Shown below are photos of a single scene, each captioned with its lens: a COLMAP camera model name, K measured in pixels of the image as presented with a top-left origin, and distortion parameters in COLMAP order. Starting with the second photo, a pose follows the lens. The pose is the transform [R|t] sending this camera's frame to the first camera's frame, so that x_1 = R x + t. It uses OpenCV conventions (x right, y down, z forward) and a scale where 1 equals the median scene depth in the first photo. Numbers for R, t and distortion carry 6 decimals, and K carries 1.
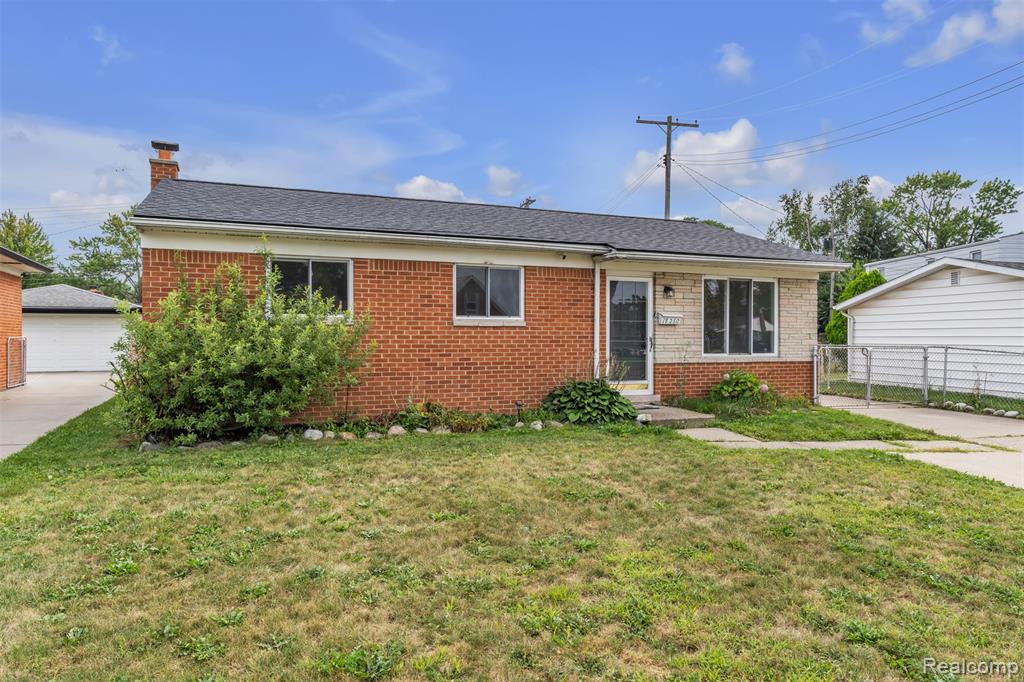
lens RADIAL K [[659.2, 0, 512.0], [0, 659.2, 341.0], [0, 0, 1]] dist [-0.006750, -0.001466]
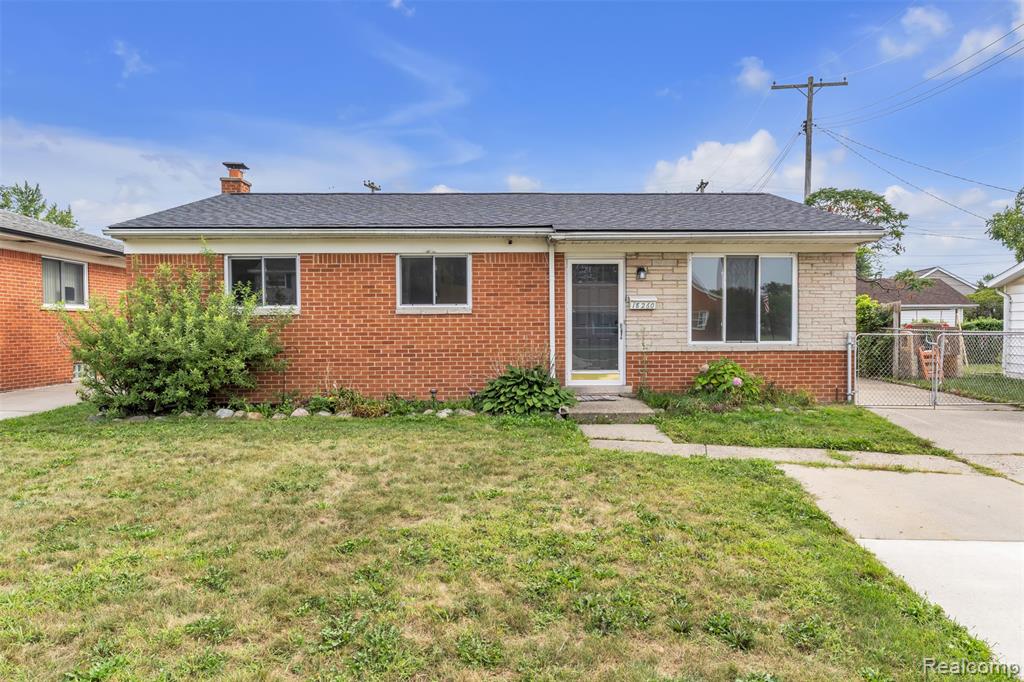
lens RADIAL K [[625.6, 0, 512.0], [0, 625.6, 341.0], [0, 0, 1]] dist [-0.006476, -0.001024]
pose [[0.937825, 0.001232, -0.347107, 0.408558], [0.006028, 0.999785, 0.019836, 0.000511], [0.347056, -0.020695, 0.937616, 0.134885]]
